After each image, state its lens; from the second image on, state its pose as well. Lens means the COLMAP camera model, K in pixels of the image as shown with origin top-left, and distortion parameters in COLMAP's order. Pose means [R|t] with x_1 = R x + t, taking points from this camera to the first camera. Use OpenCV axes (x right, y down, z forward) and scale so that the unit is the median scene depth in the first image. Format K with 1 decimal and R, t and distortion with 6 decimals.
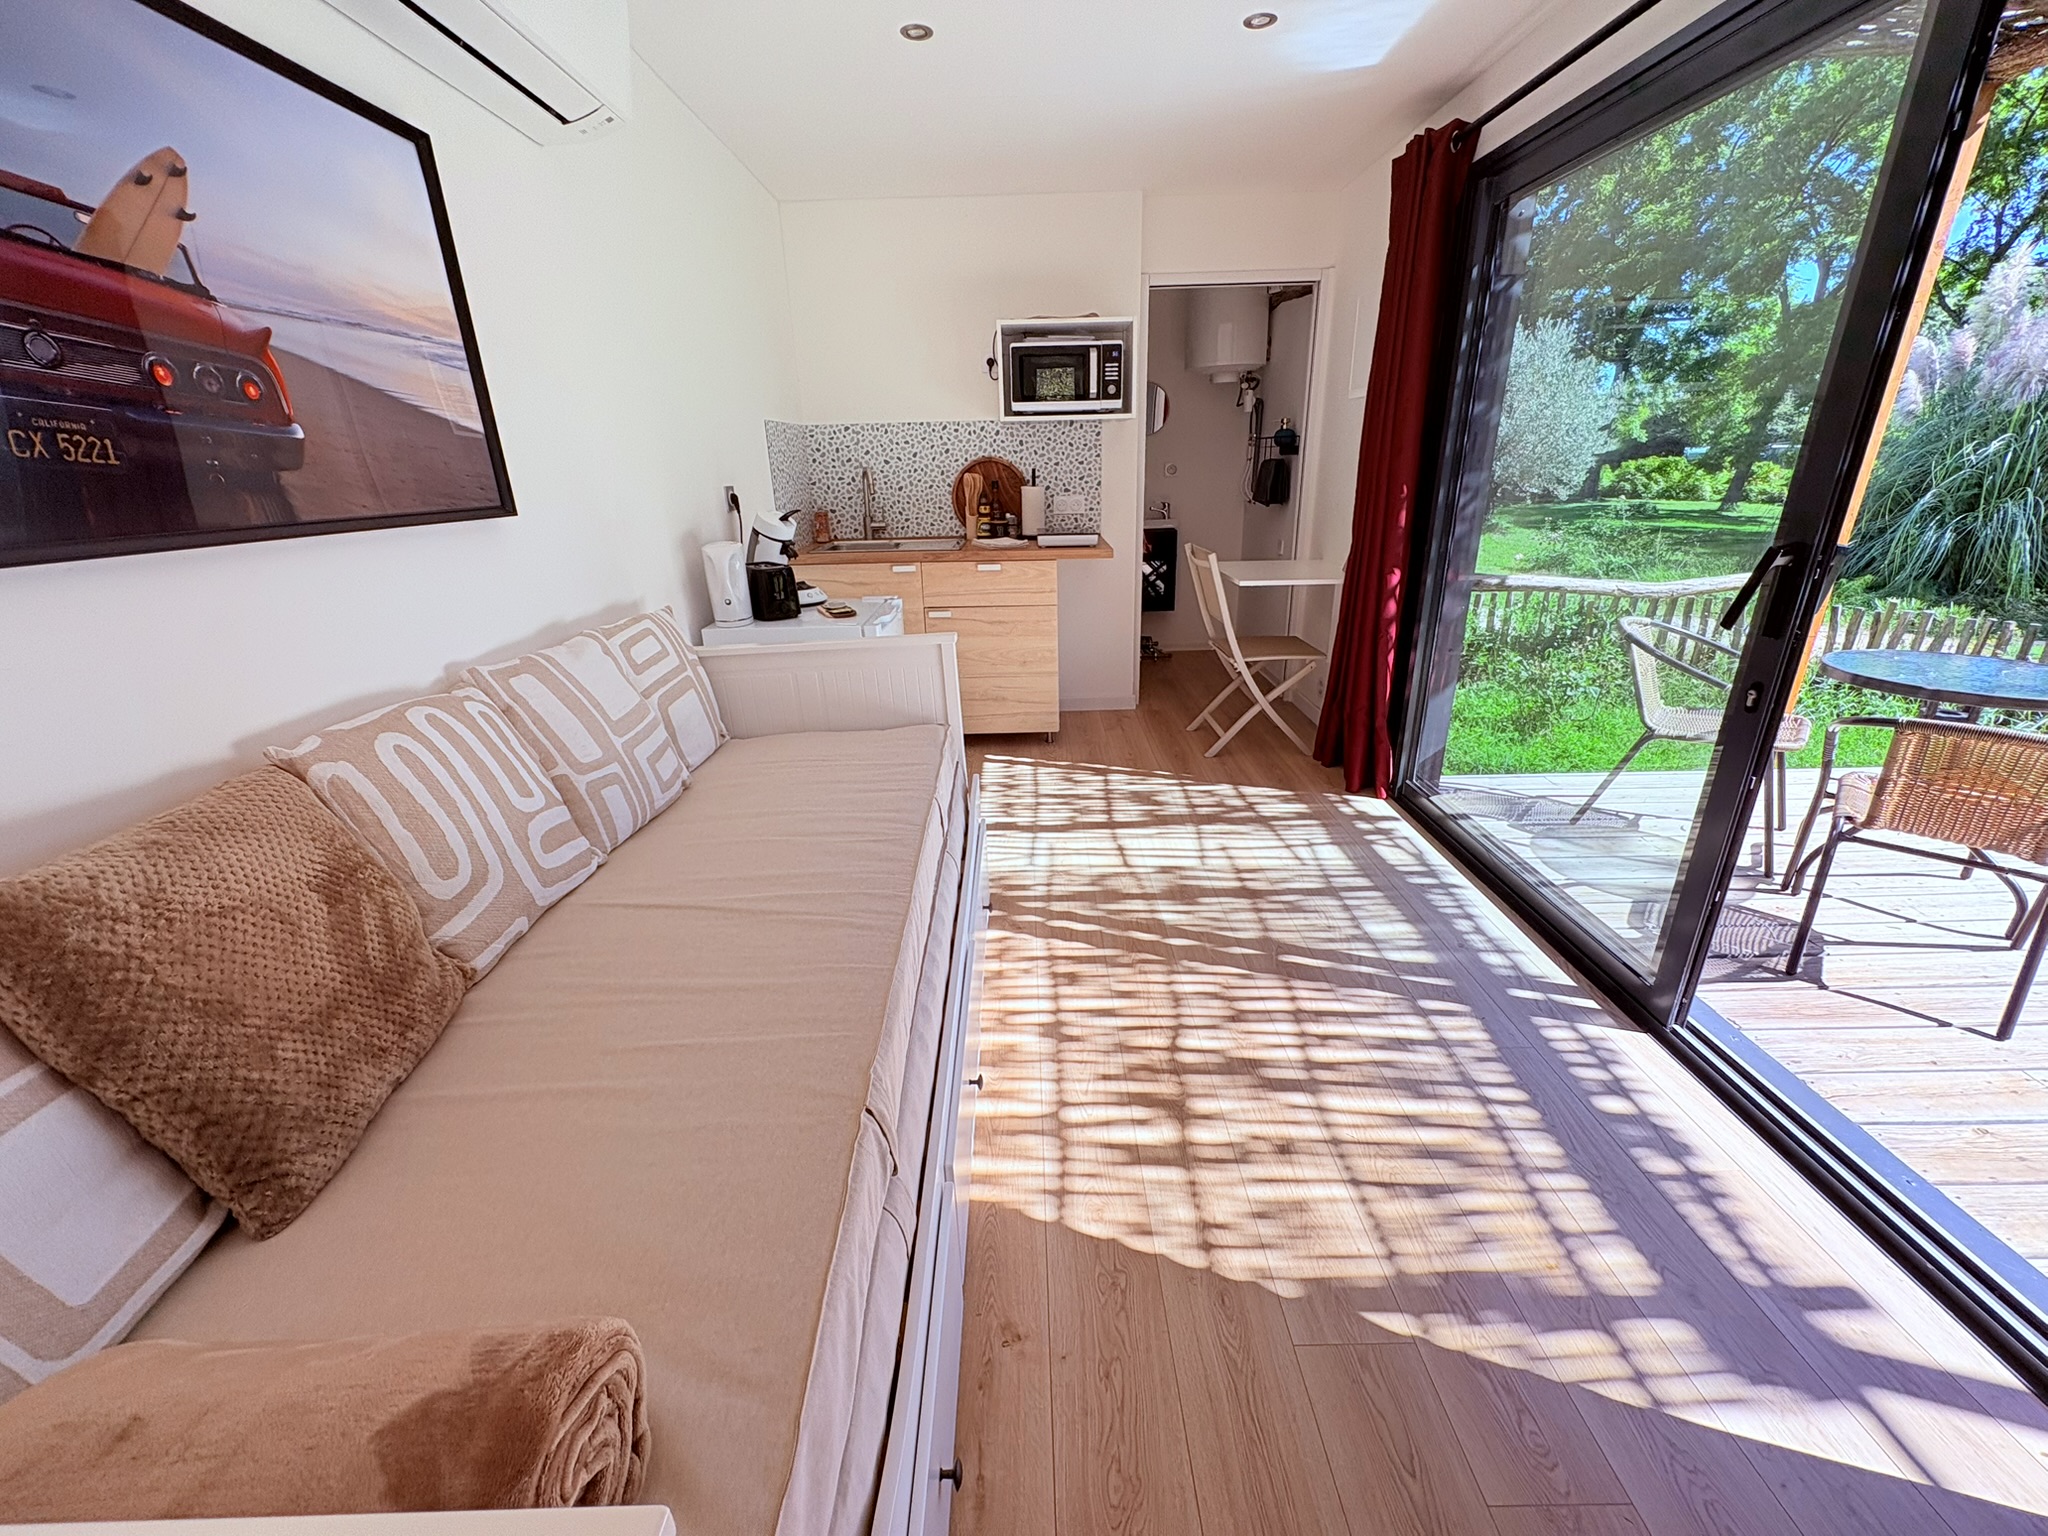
lens RADIAL K [[815.1, 0, 1020.9], [0, 815.1, 764.7], [0, 0, 1]] dist [0.001032, -0.000193]
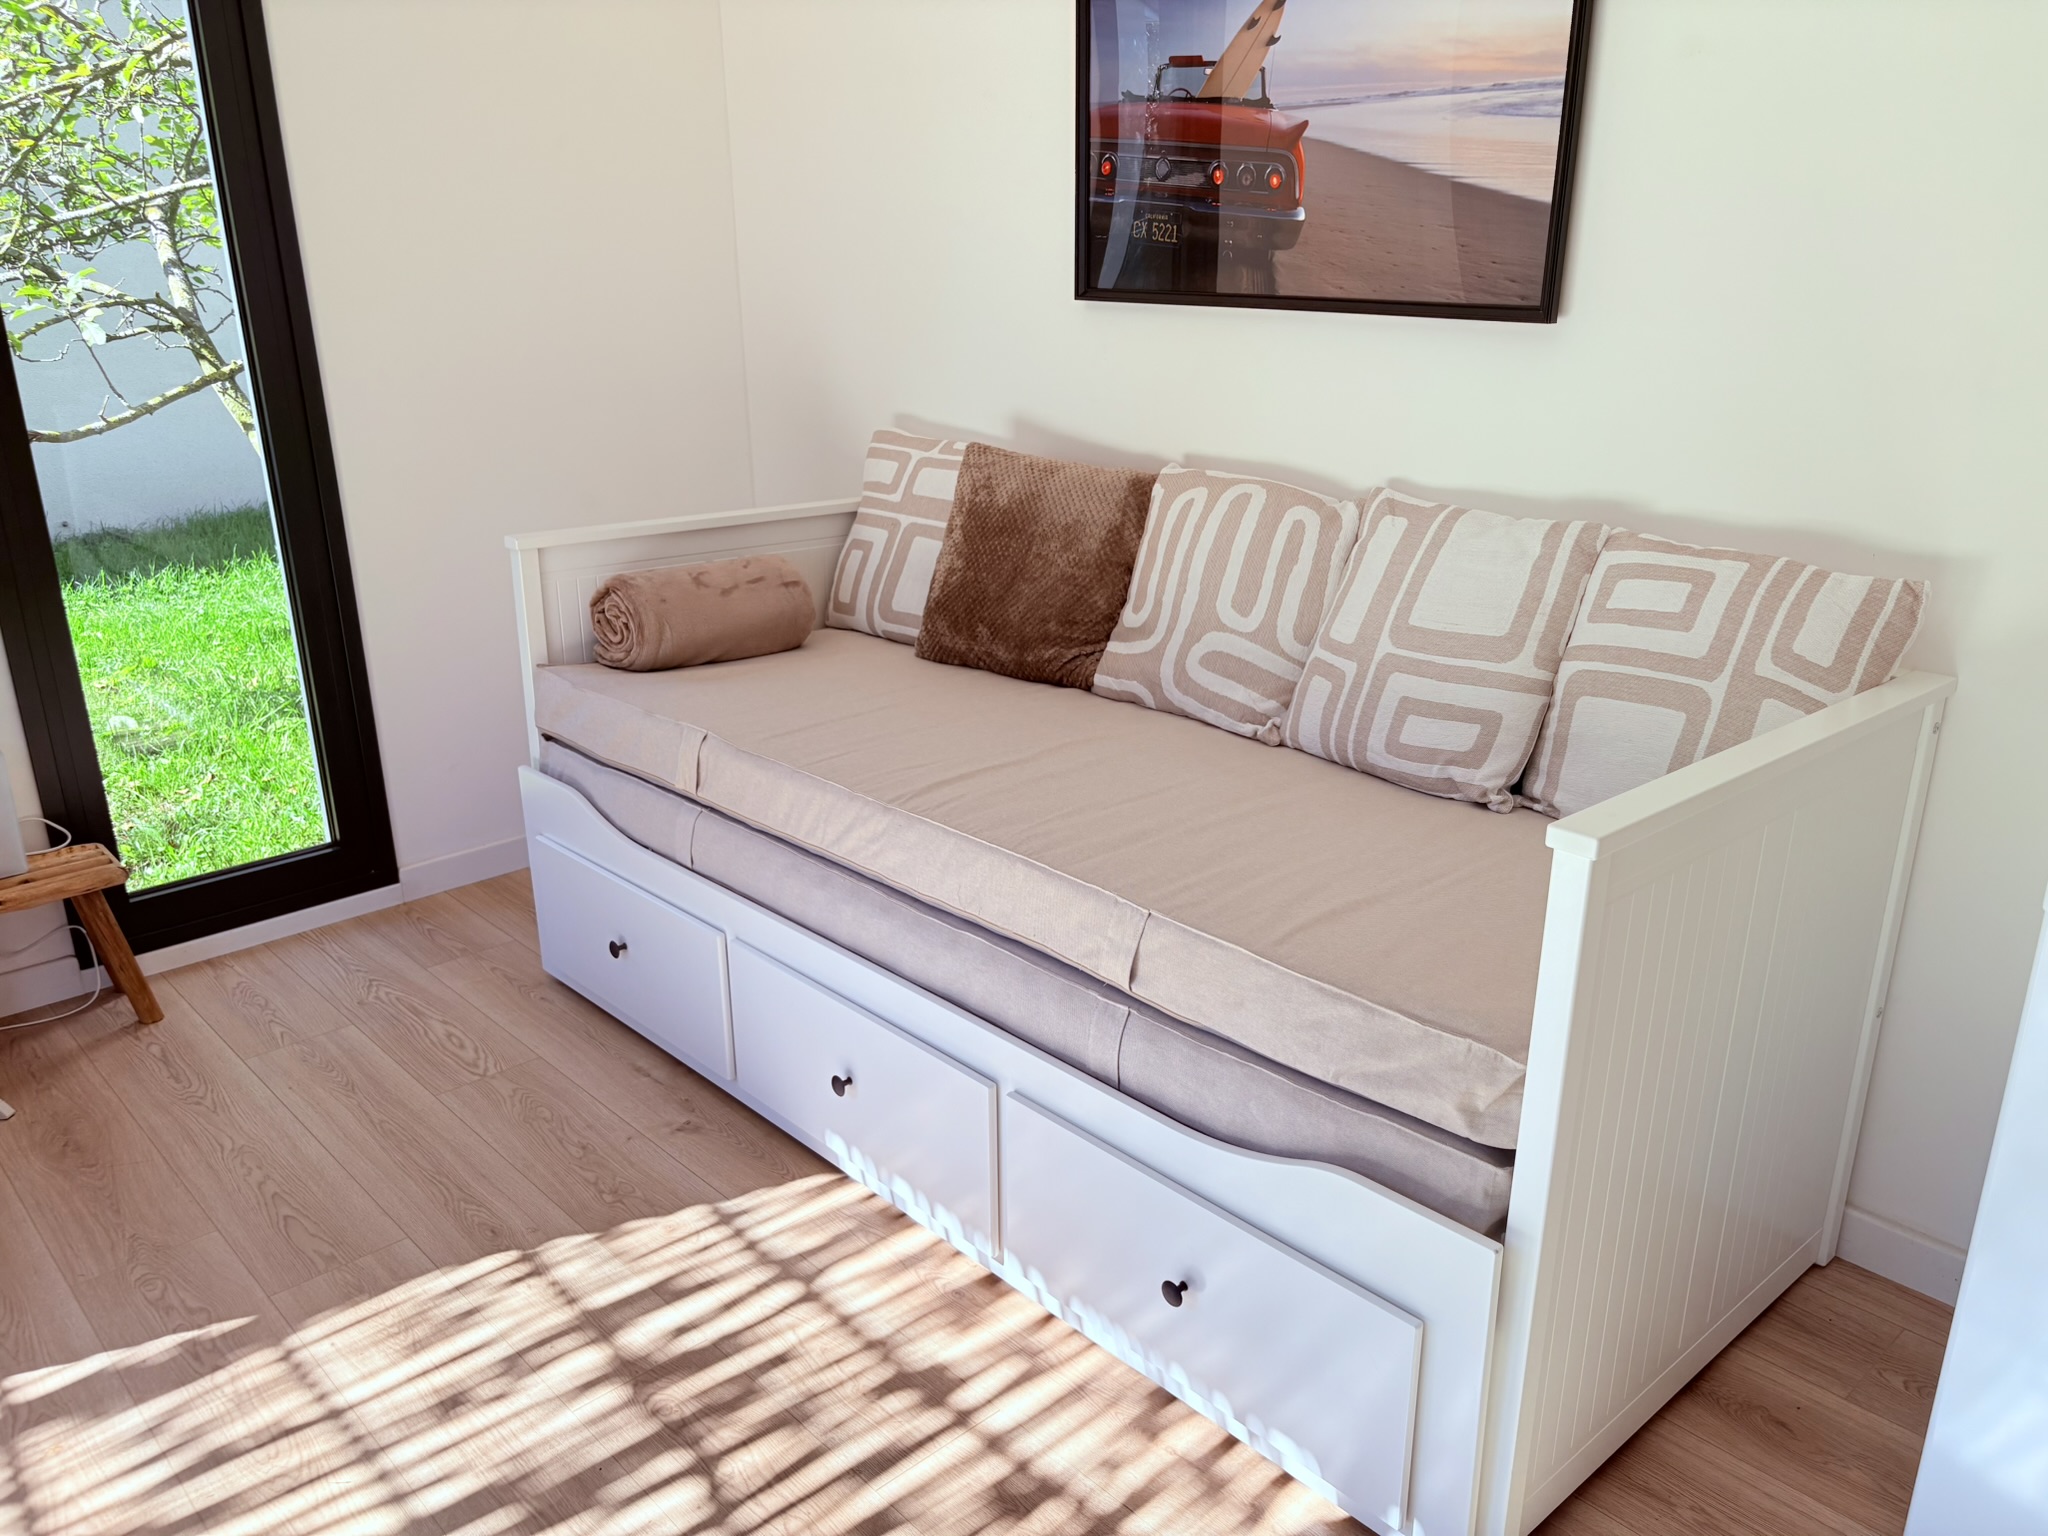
lens RADIAL K [[1541.2, 0, 1031.0], [0, 1541.2, 780.5], [0, 0, 1]] dist [0.006564, -0.000726]
pose [[-0.727913, 0.258482, -0.635082, 0.536354], [-0.218184, 0.790761, 0.571920, -0.565695], [0.650029, 0.554873, -0.519209, 1.401944]]
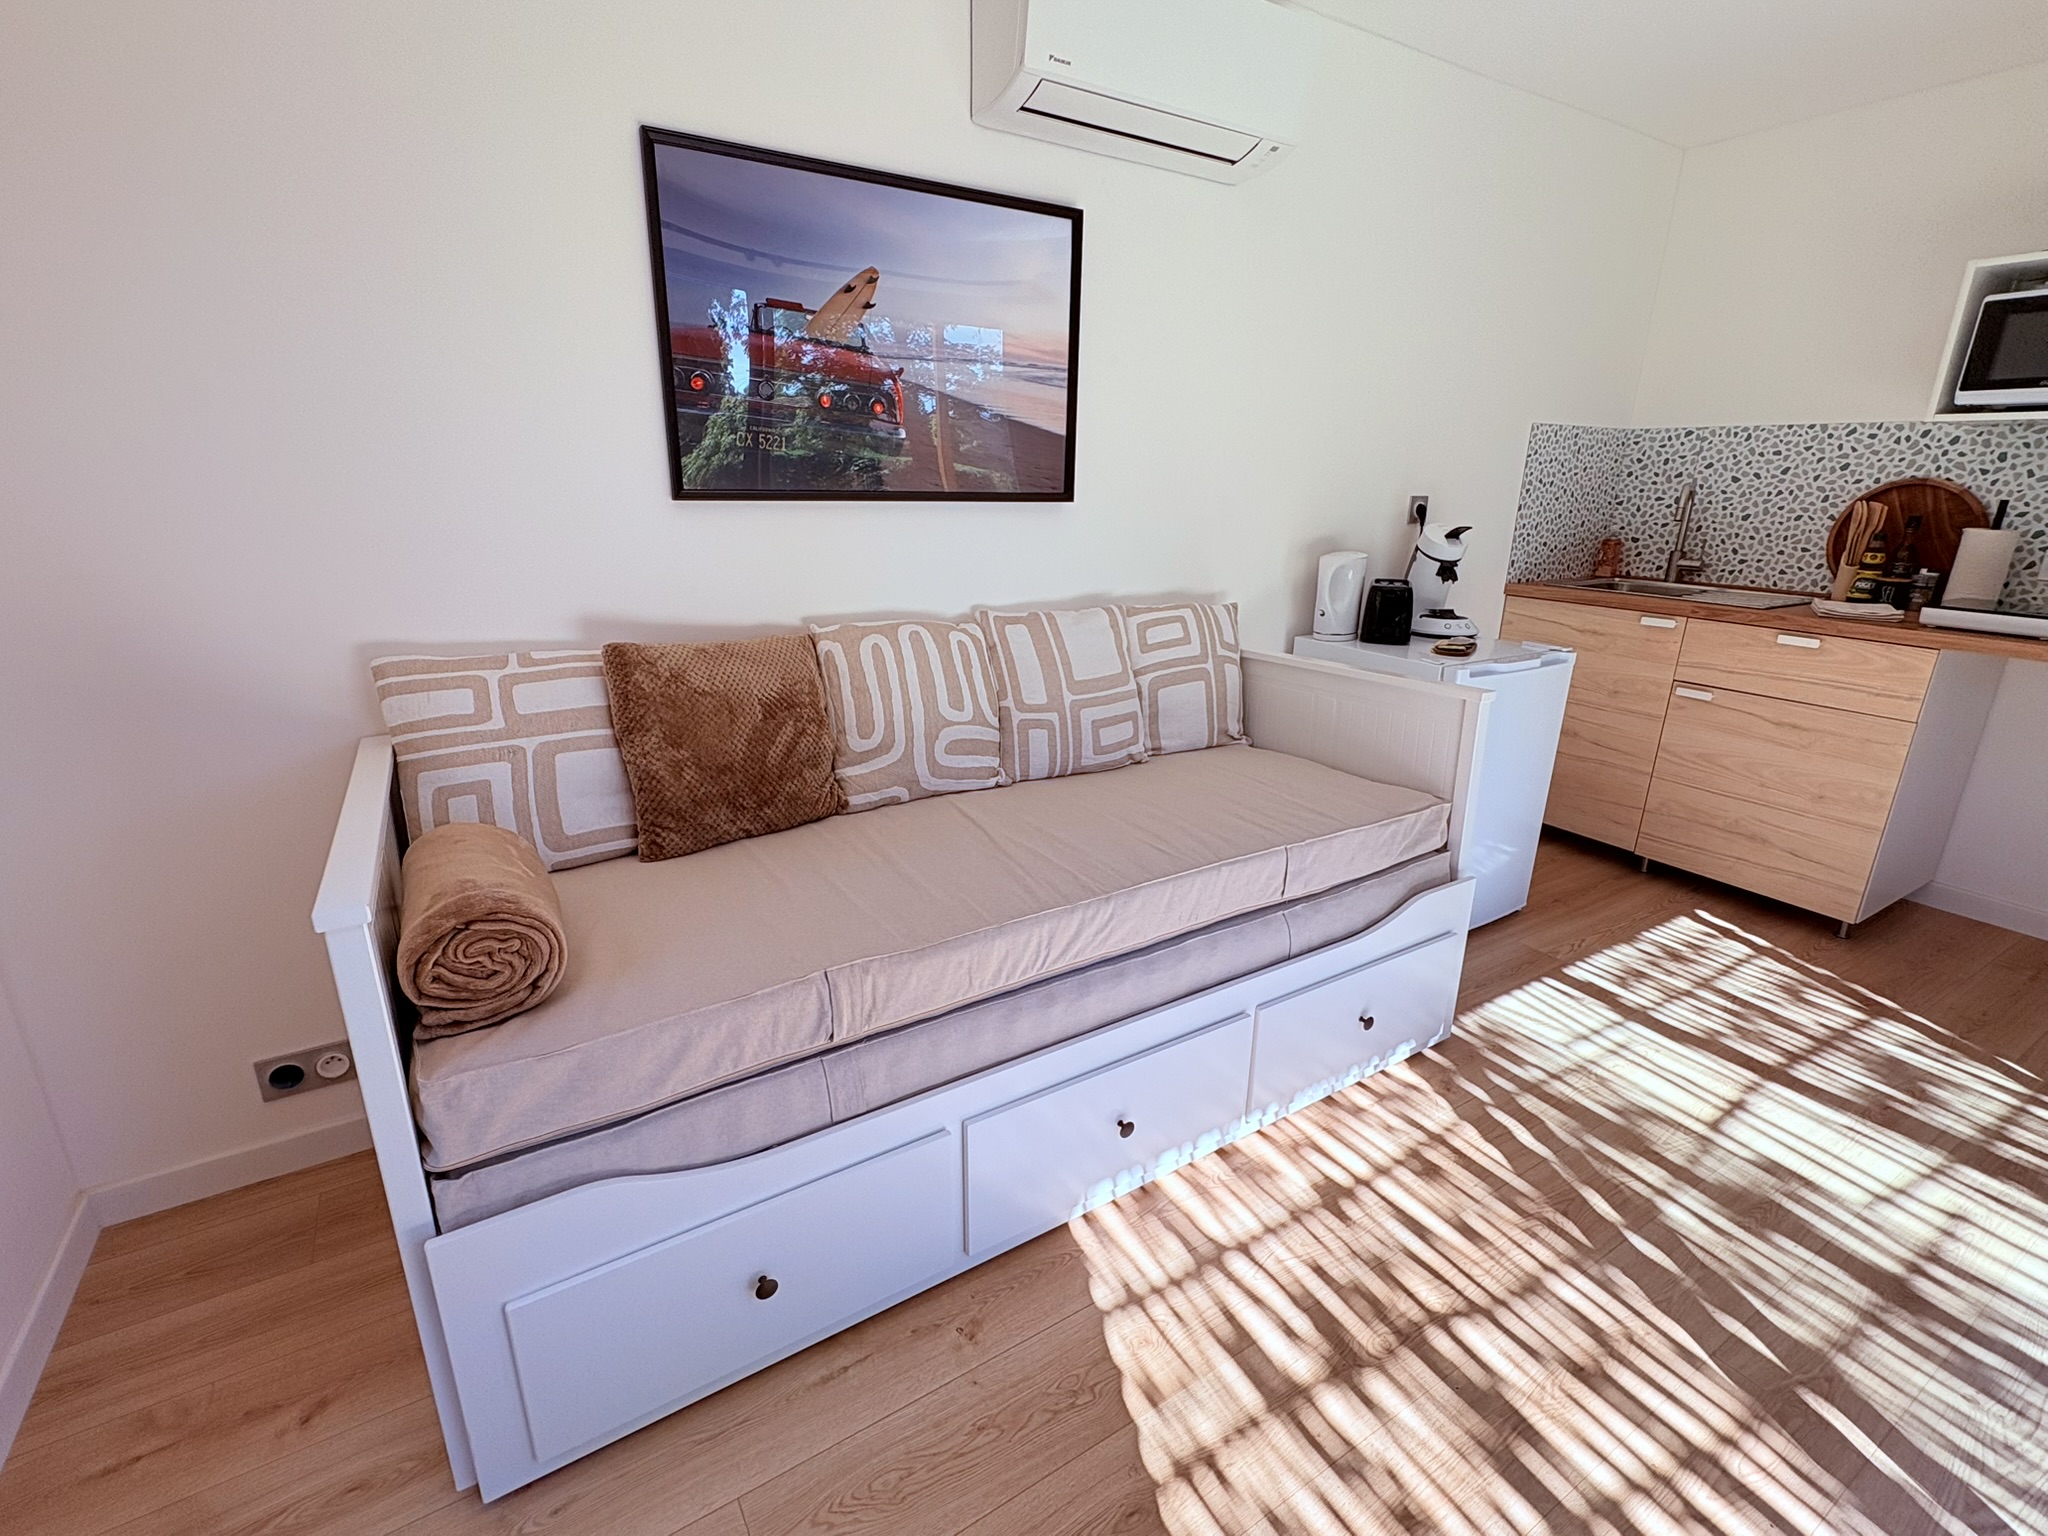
lens RADIAL K [[927.1, 0, 1020.1], [0, 927.1, 766.7], [0, 0, 1]] dist [-0.000491, 0.000128]
pose [[0.520676, 0.287841, -0.803769, 0.502672], [-0.326087, 0.937124, 0.124360, -0.070314], [0.789027, 0.197347, 0.581799, 0.180391]]
